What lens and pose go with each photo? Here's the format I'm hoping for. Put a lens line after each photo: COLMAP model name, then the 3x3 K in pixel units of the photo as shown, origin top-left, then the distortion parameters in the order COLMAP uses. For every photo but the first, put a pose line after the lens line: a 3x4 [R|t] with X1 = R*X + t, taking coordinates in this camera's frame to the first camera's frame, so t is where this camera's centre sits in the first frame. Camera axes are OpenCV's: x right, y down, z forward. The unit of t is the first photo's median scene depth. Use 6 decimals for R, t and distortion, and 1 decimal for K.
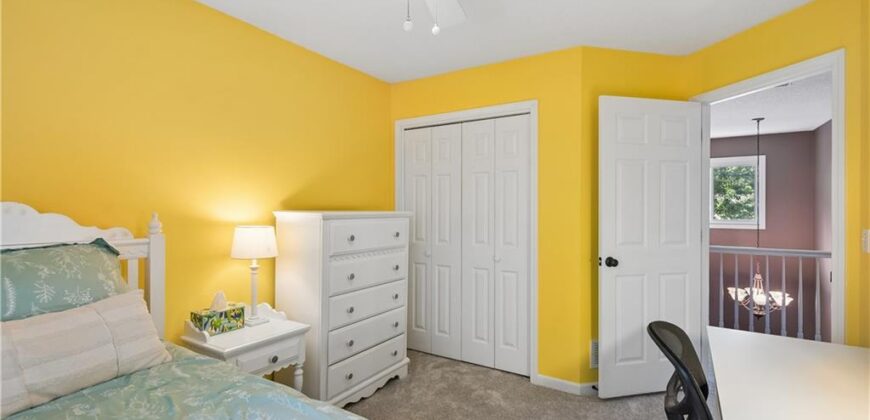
lens RADIAL K [[383.8, 0, 436.4], [0, 383.8, 206.3], [0, 0, 1]] dist [-0.000113, 0.000319]
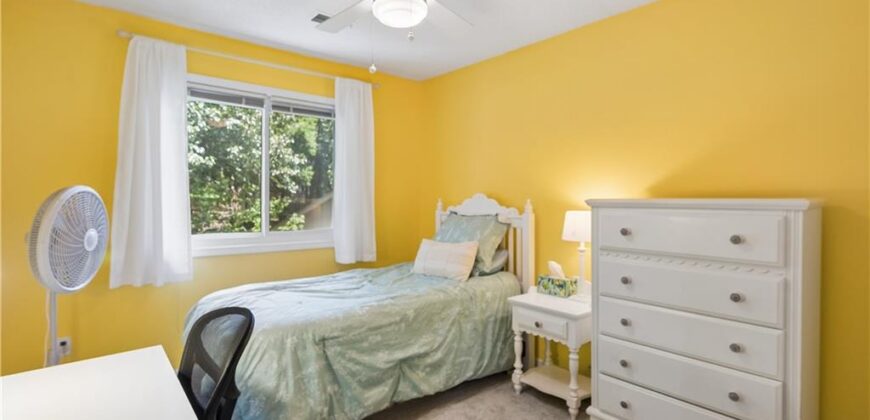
lens RADIAL K [[409.1, 0, 434.9], [0, 409.1, 207.5], [0, 0, 1]] dist [-0.000012, 0.000012]
pose [[-0.283285, 0.018569, -0.958856, 0.685424], [-0.000618, 0.999809, 0.019545, 0.017870], [0.959035, 0.006129, -0.283220, 0.855711]]
